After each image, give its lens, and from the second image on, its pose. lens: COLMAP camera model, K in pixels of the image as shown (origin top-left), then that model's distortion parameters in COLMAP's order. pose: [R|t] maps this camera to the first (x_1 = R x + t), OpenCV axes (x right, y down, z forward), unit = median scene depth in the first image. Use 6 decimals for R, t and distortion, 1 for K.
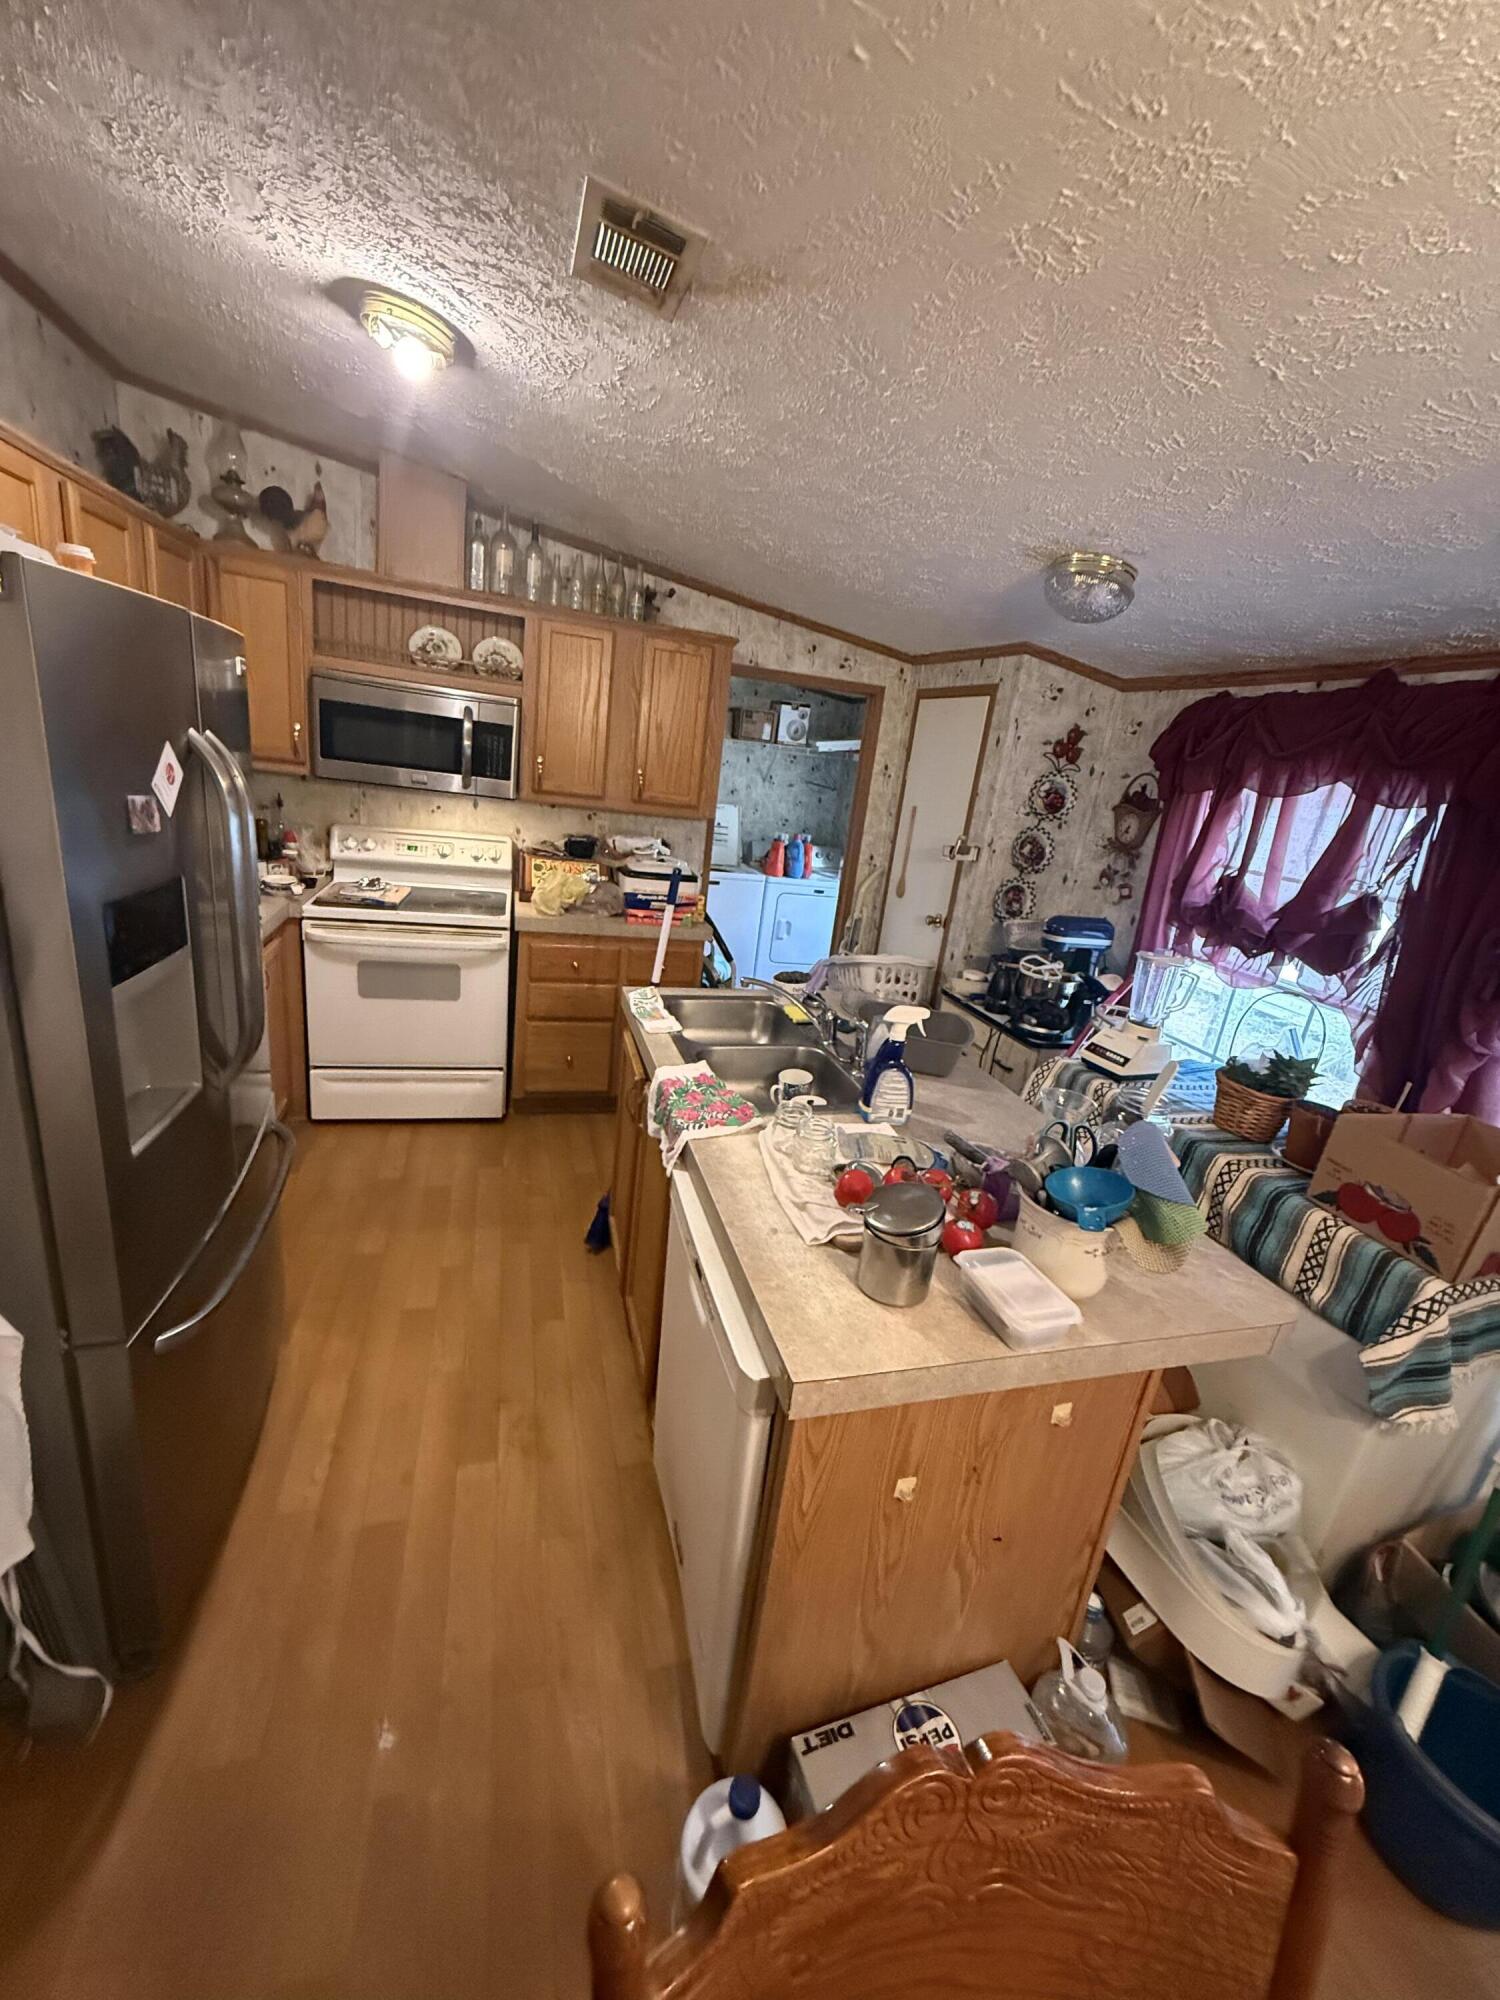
lens RADIAL K [[796.5, 0, 750.0], [0, 796.5, 1000.0], [0, 0, 1]] dist [0.000552, 0.000291]
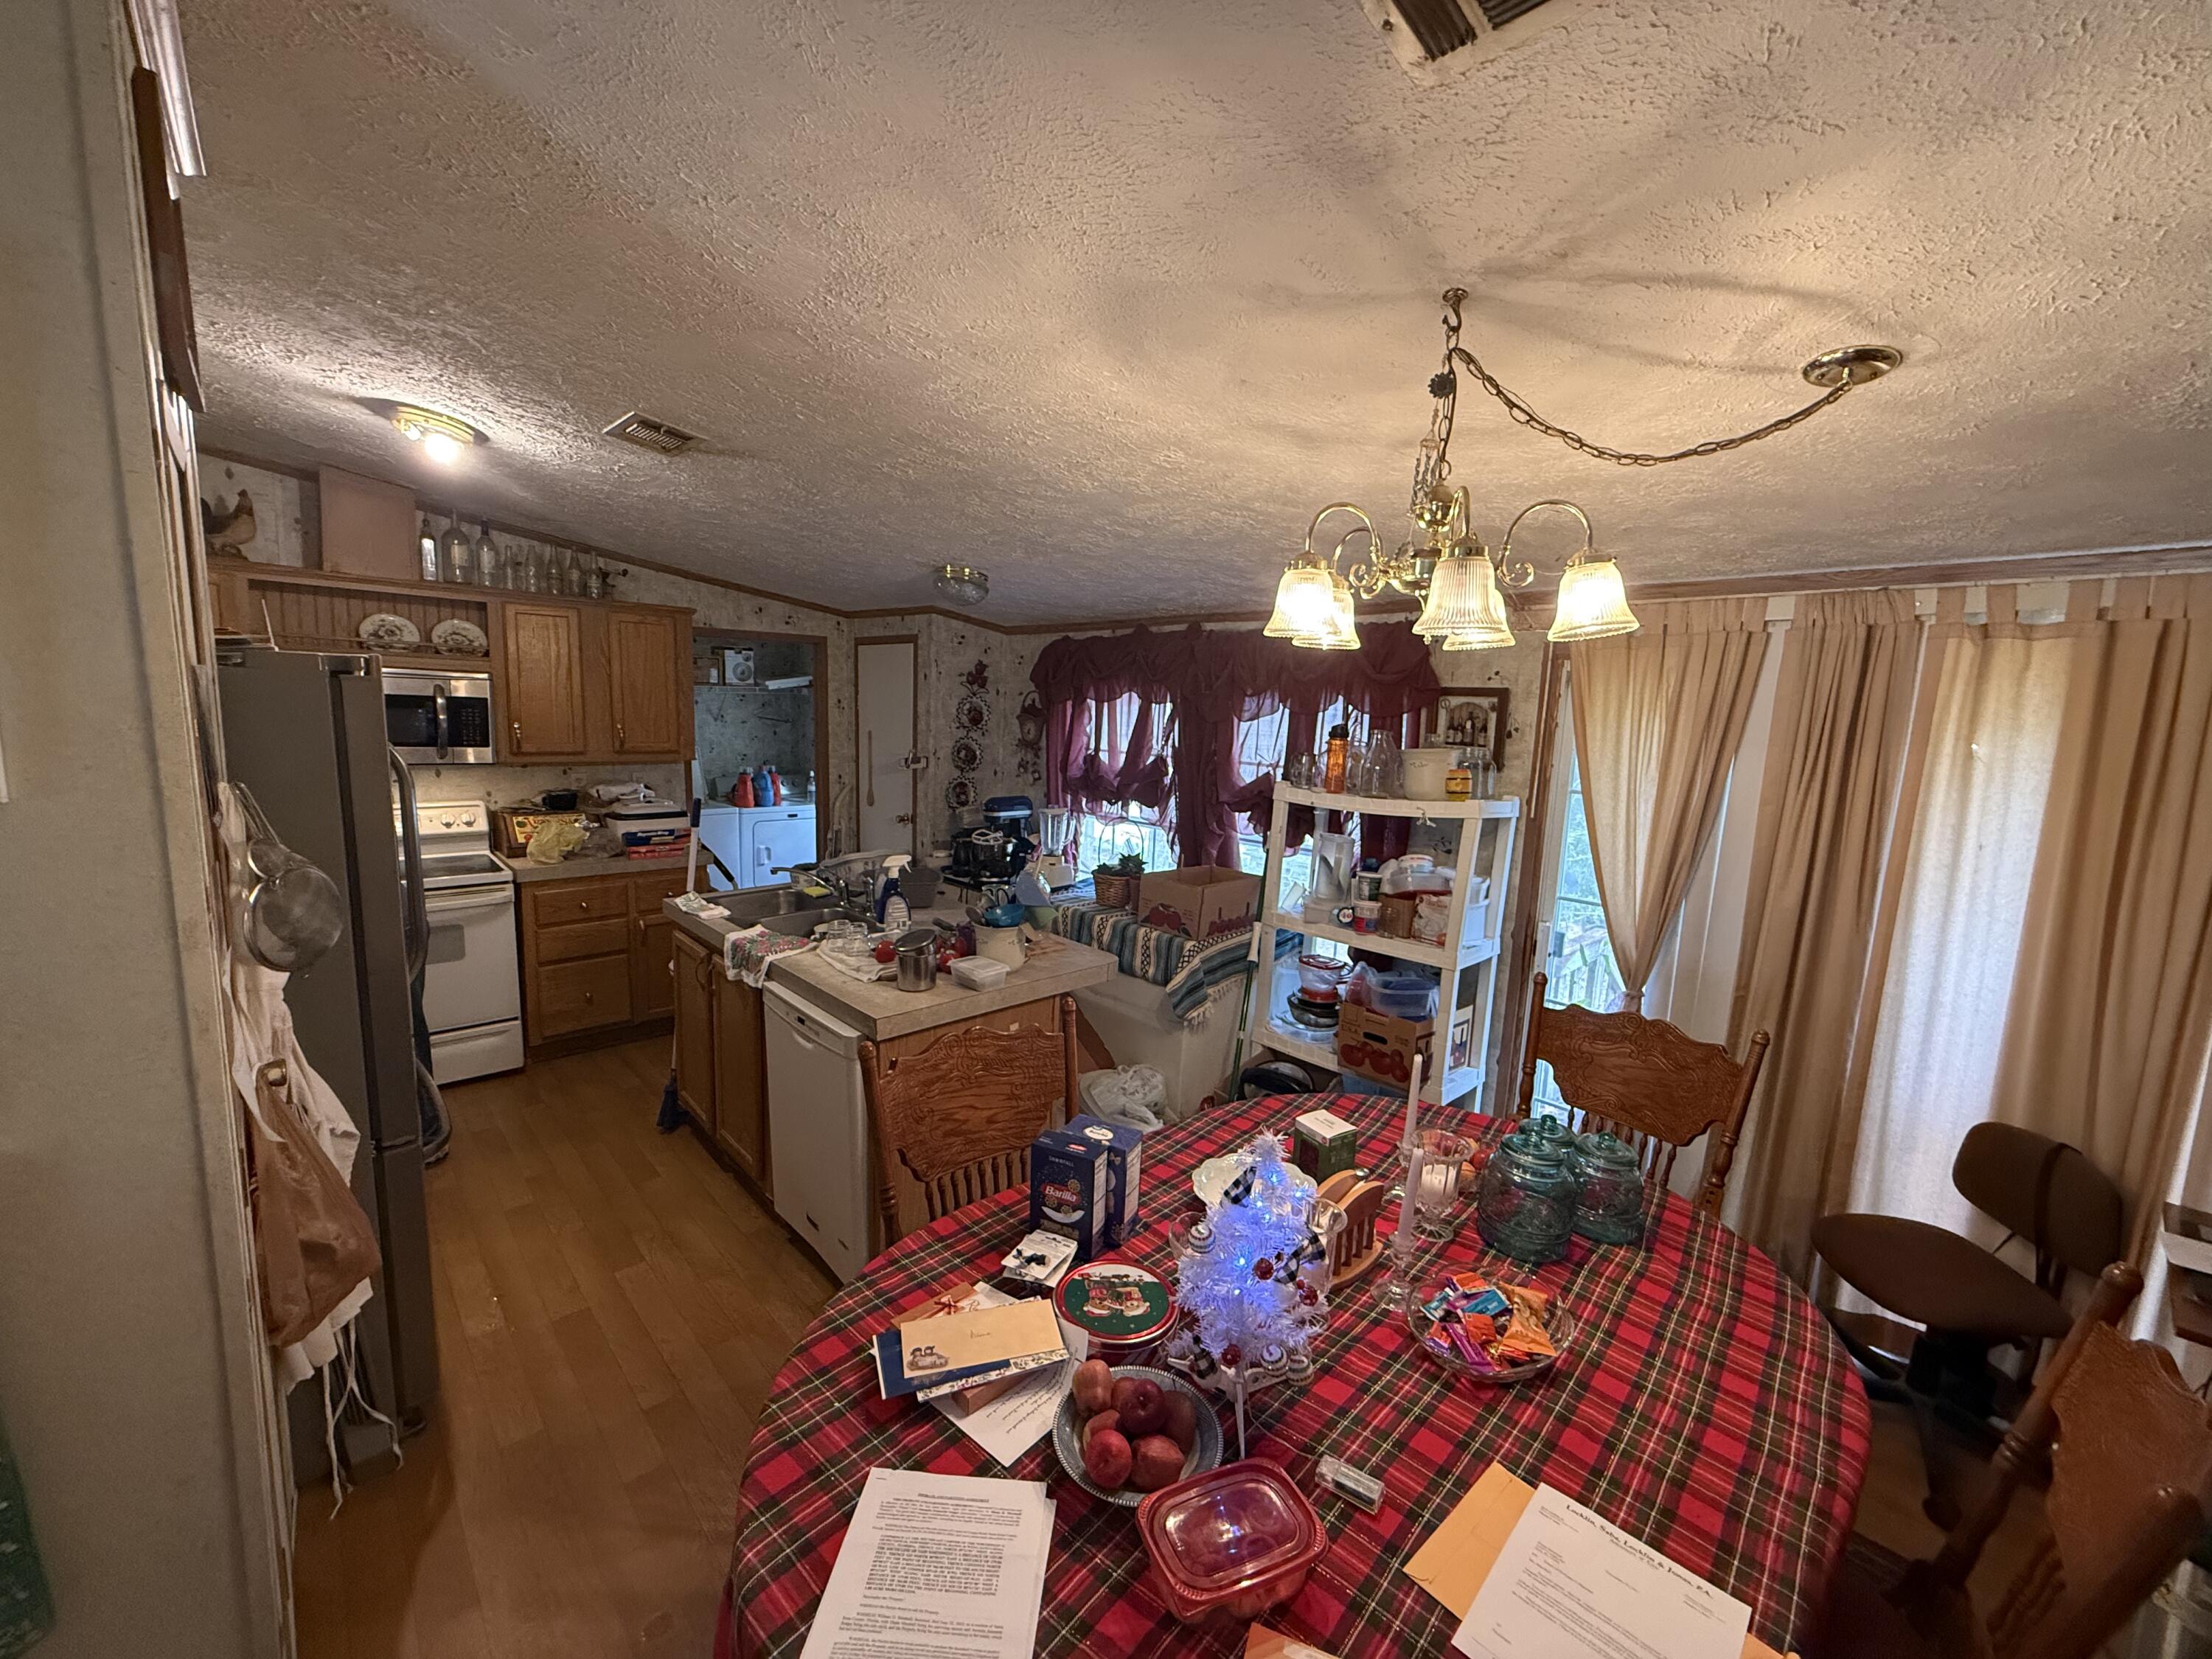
lens RADIAL K [[881.0, 0, 1098.3], [0, 881.0, 829.9], [0, 0, 1]] dist [0.000552, 0.000291]
pose [[0.890221, -0.151883, 0.429462, -0.097735], [0.201520, 0.976815, -0.072268, 0.084803], [-0.408528, 0.150879, 0.900189, -0.386331]]
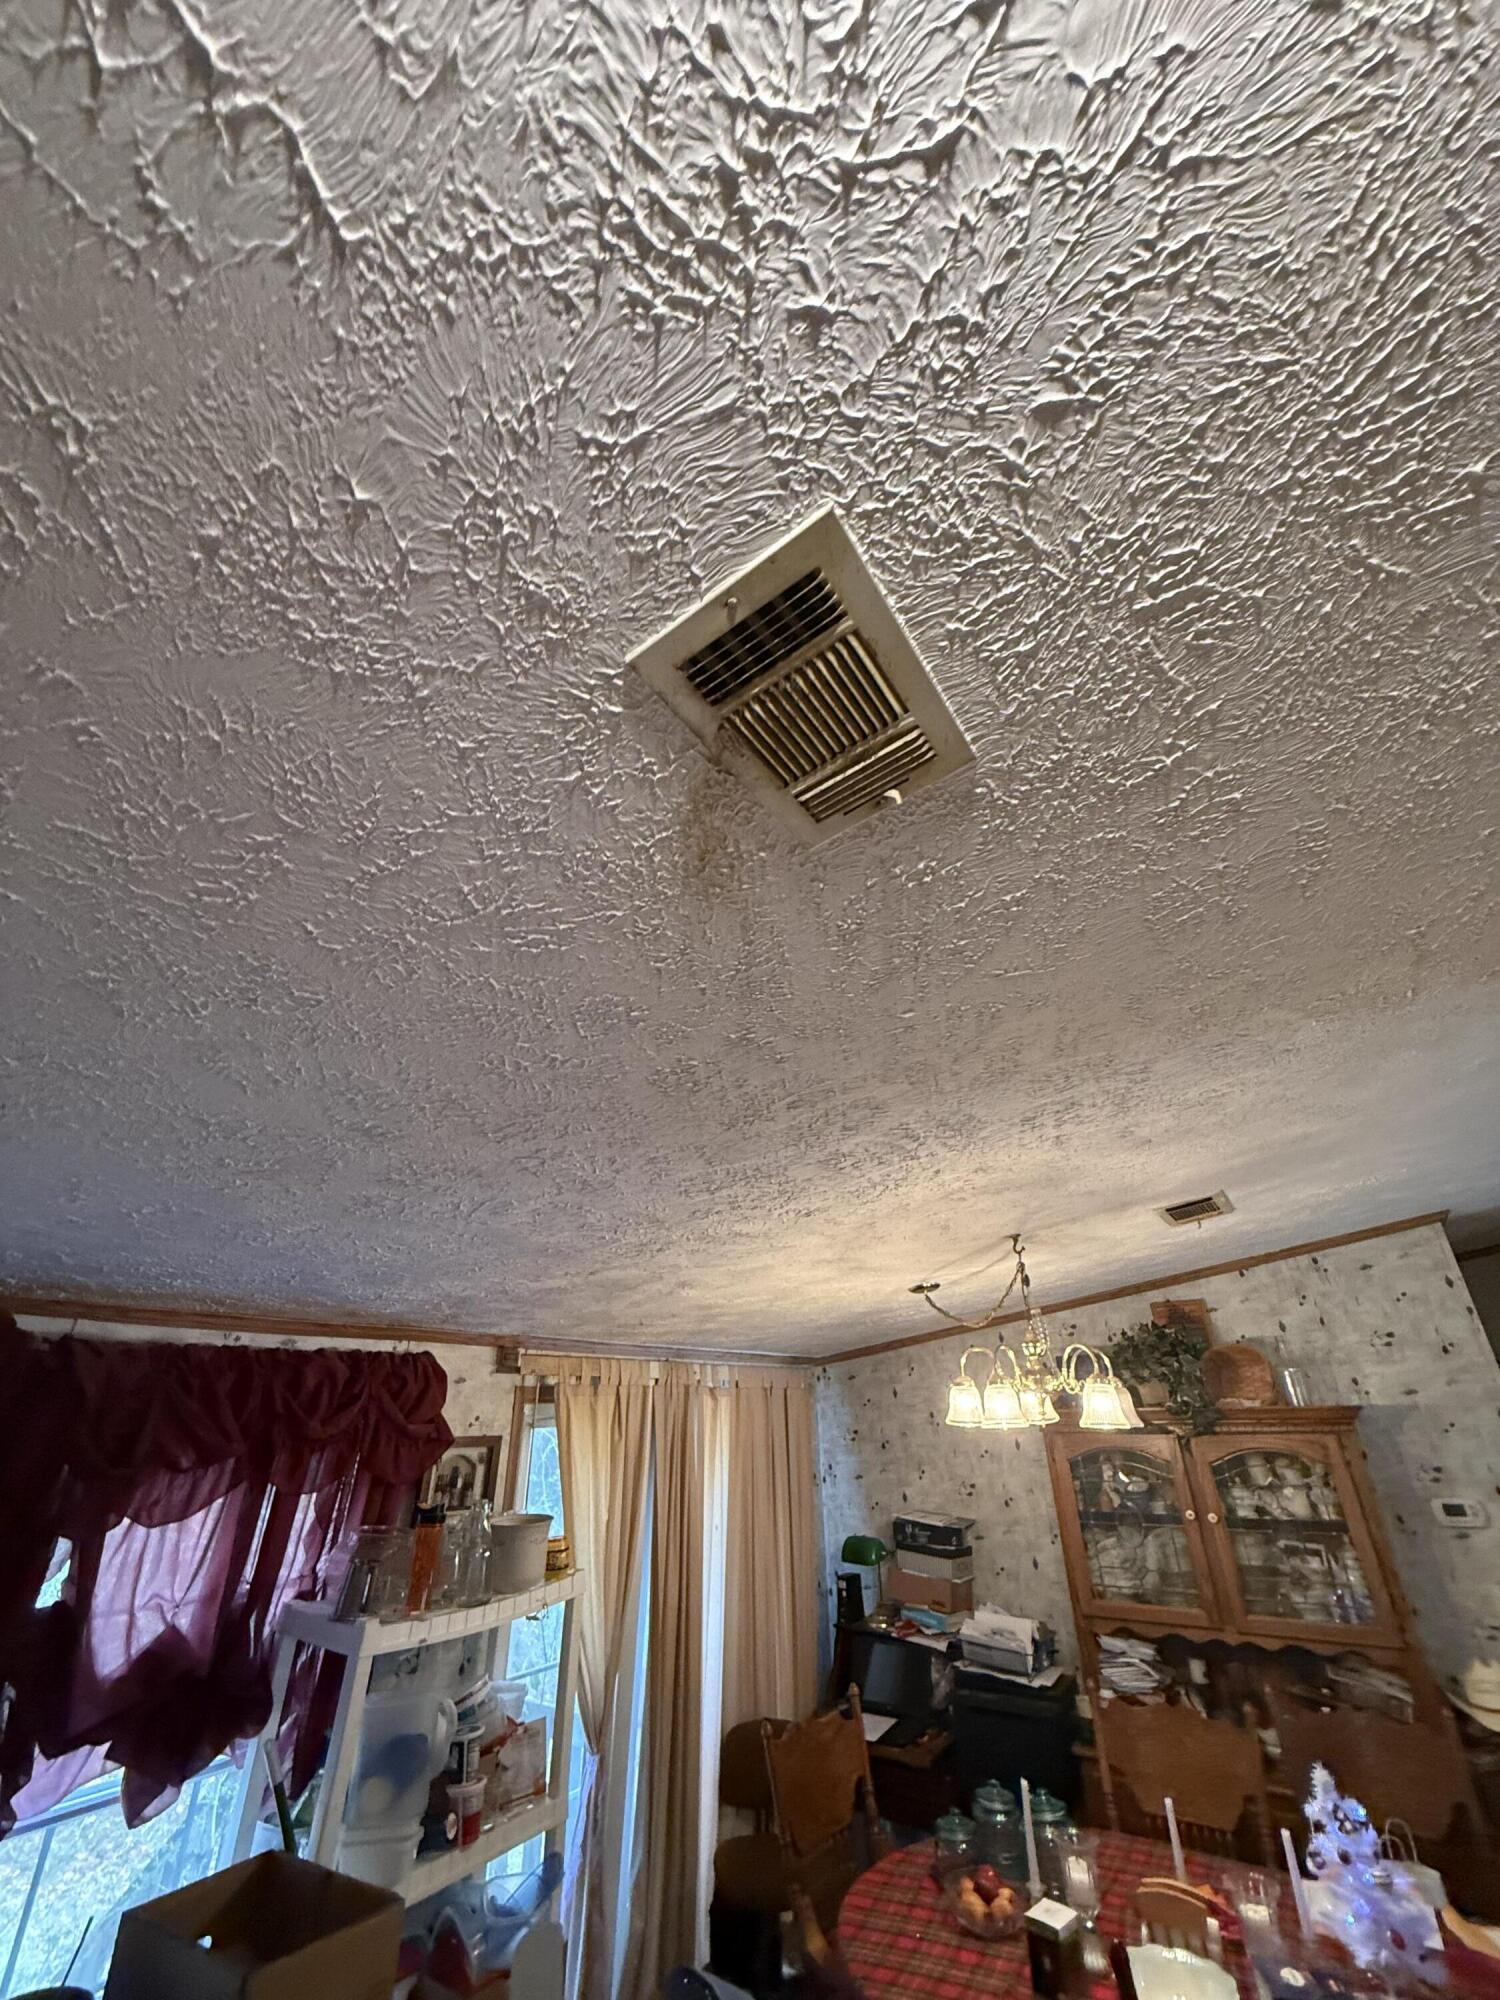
lens RADIAL K [[798.9, 0, 745.8], [0, 798.9, 996.3], [0, 0, 1]] dist [-0.000287, 0.000298]
pose [[-0.641081, 0.247814, 0.726363, -0.170862], [0.159960, 0.968794, -0.189345, -0.273184], [-0.750618, -0.005197, -0.660716, 0.575667]]
